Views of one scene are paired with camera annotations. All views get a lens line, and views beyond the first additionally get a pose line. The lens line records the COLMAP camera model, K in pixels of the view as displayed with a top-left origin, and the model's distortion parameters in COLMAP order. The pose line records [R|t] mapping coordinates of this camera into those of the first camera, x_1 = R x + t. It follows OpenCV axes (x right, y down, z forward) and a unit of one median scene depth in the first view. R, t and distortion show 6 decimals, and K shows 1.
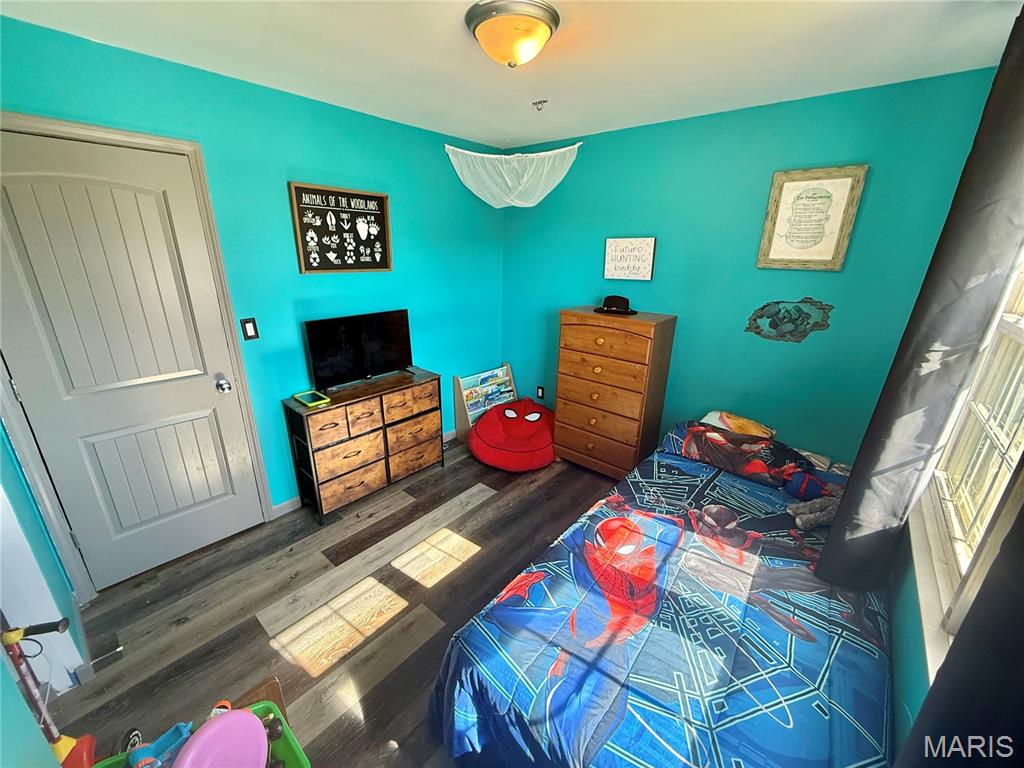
lens RADIAL K [[407.9, 0, 508.9], [0, 407.9, 385.4], [0, 0, 1]] dist [-0.001621, -0.000313]
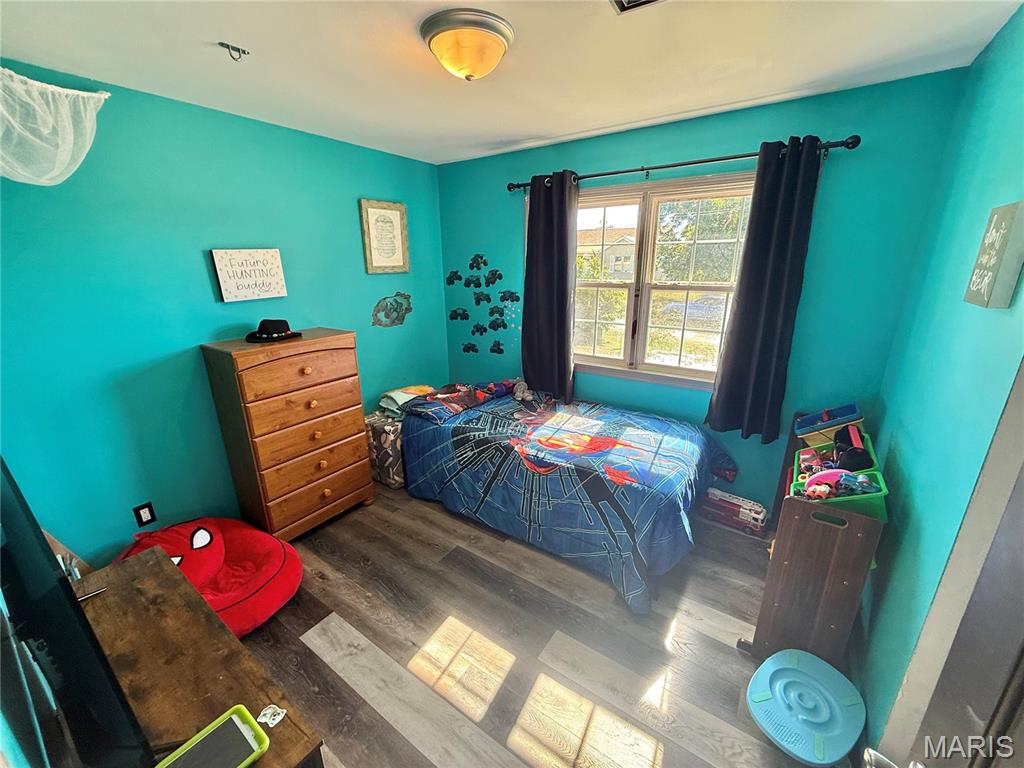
lens RADIAL K [[407.9, 0, 508.9], [0, 407.9, 385.4], [0, 0, 1]] dist [-0.001621, -0.000313]
pose [[-0.099225, -0.307040, 0.946510, -0.758316], [0.333665, 0.885867, 0.322347, -0.259851], [-0.937455, 0.347802, 0.014548, 0.740428]]
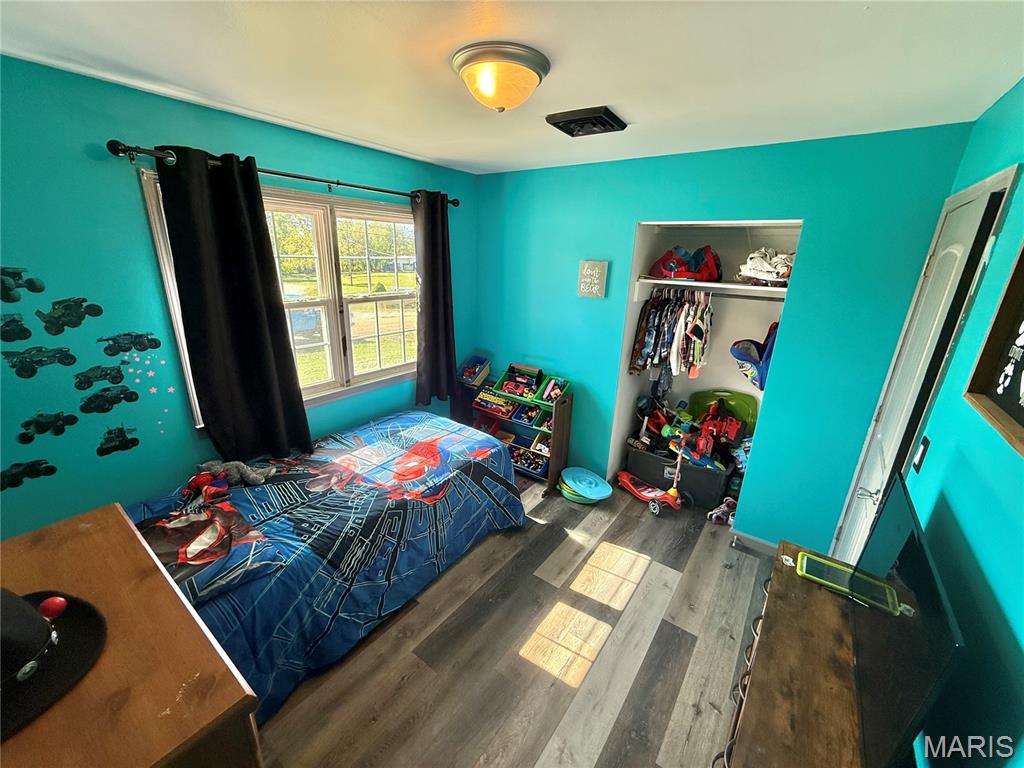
lens RADIAL K [[407.9, 0, 508.9], [0, 407.9, 385.4], [0, 0, 1]] dist [-0.001621, -0.000313]
pose [[-0.996490, -0.023776, -0.080260, 0.031542], [-0.067390, 0.796614, 0.600720, -0.541700], [0.049654, 0.604020, -0.795421, 1.382460]]
